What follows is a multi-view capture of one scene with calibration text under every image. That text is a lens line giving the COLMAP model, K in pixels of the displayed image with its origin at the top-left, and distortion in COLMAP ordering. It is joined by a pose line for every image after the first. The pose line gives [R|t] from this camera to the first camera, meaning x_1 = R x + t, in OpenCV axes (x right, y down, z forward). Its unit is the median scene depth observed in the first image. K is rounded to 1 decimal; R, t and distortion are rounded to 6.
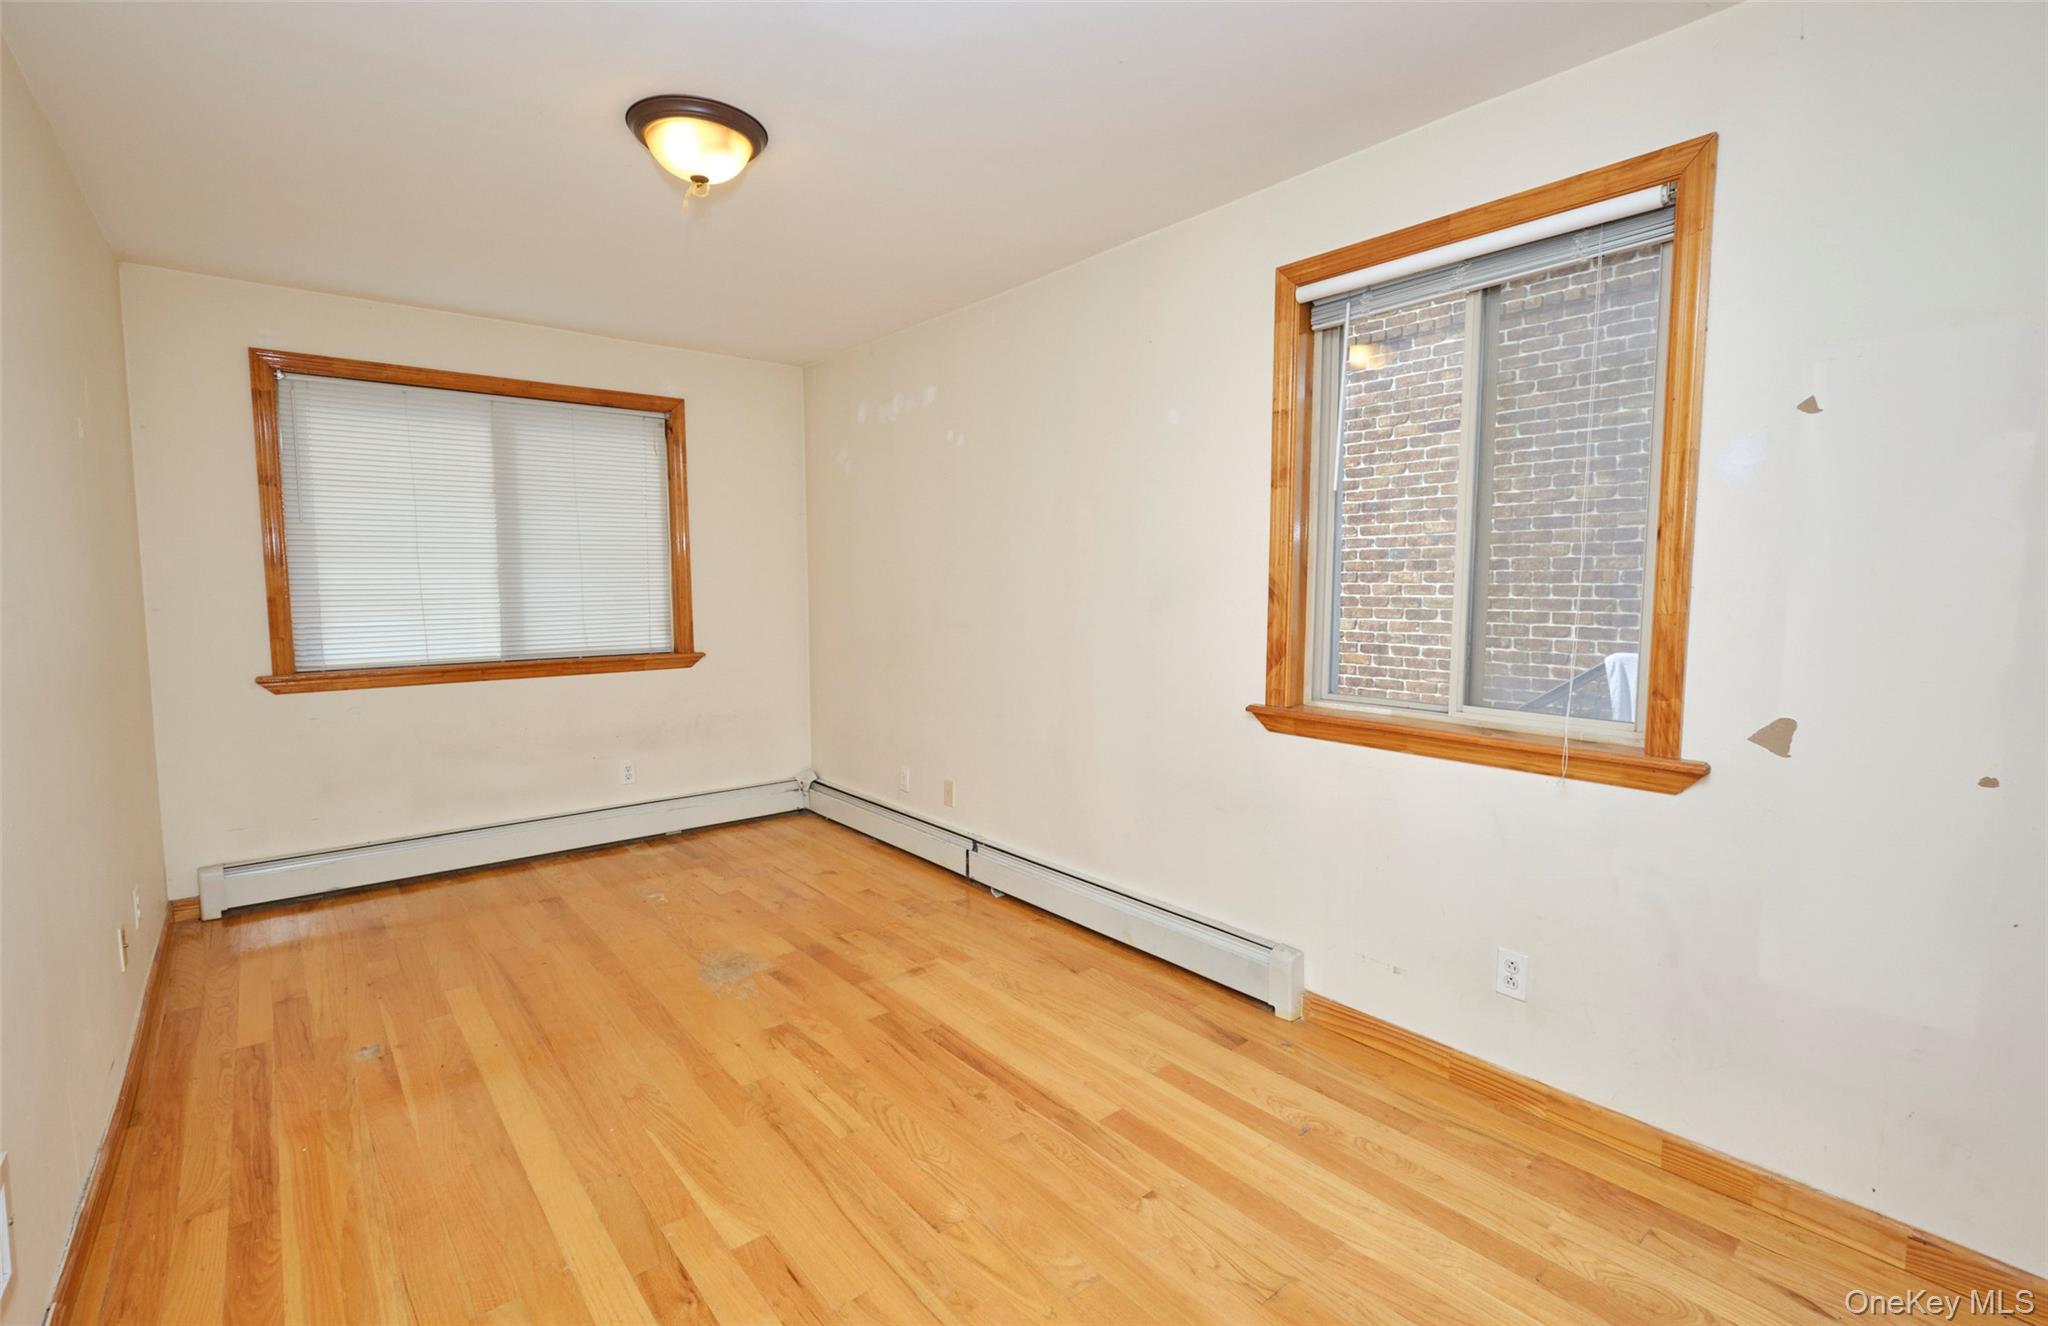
lens RADIAL K [[959.5, 0, 1024.8], [0, 959.5, 654.3], [0, 0, 1]] dist [0.002427, 0.000459]
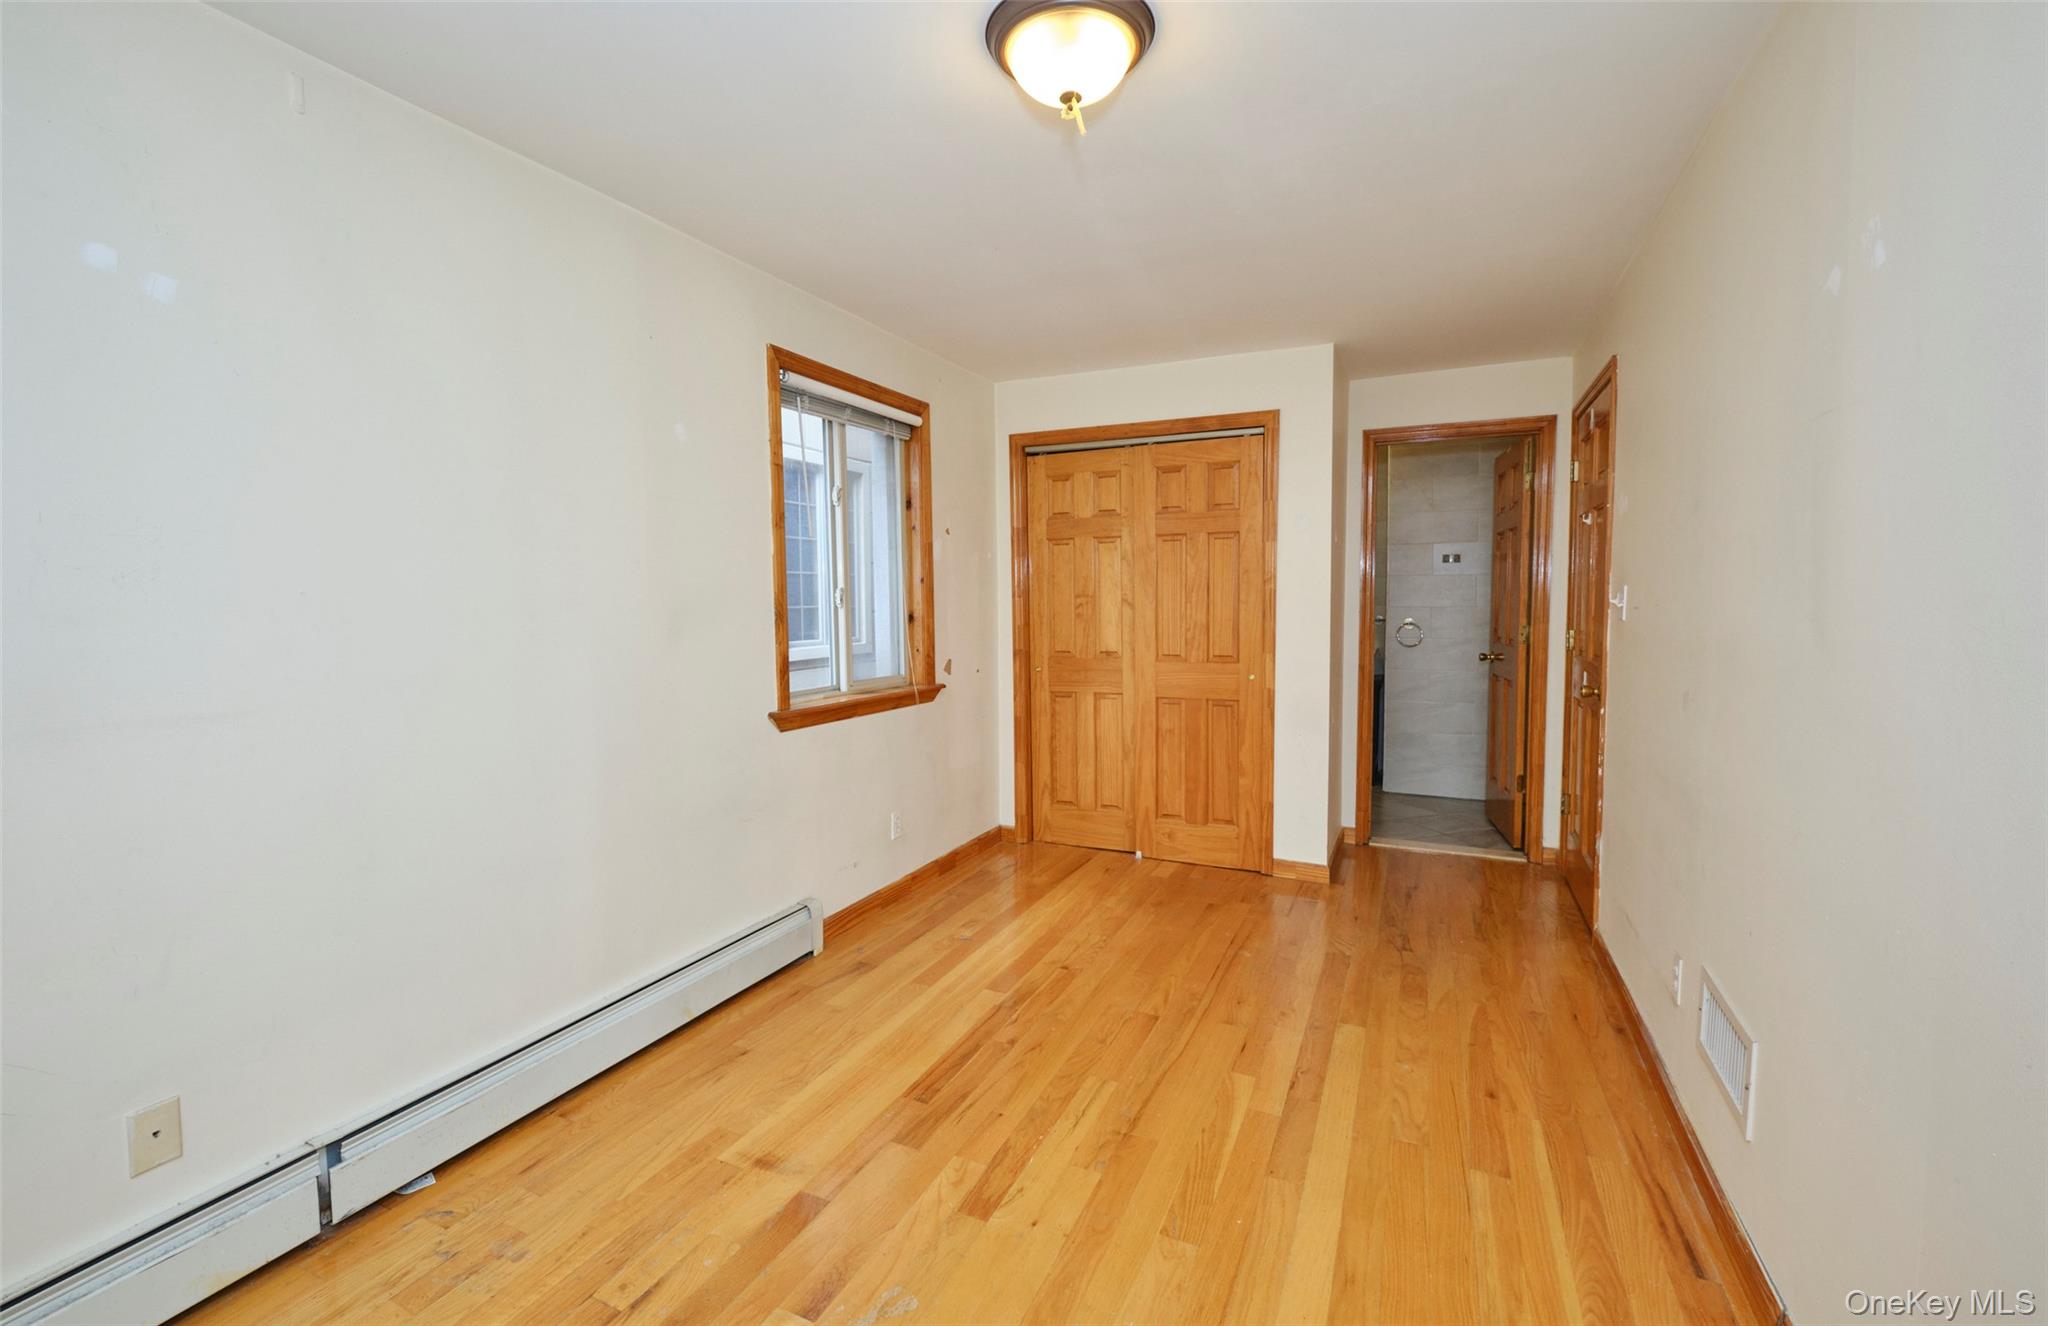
lens RADIAL K [[904.5, 0, 1024.0], [0, 904.5, 663.0], [0, 0, 1]] dist [0.004345, -0.000284]
pose [[-0.460562, -0.056338, 0.885838, -0.887710], [0.082011, 0.991014, 0.105666, -0.100737], [-0.883831, 0.121315, -0.451803, 1.260927]]
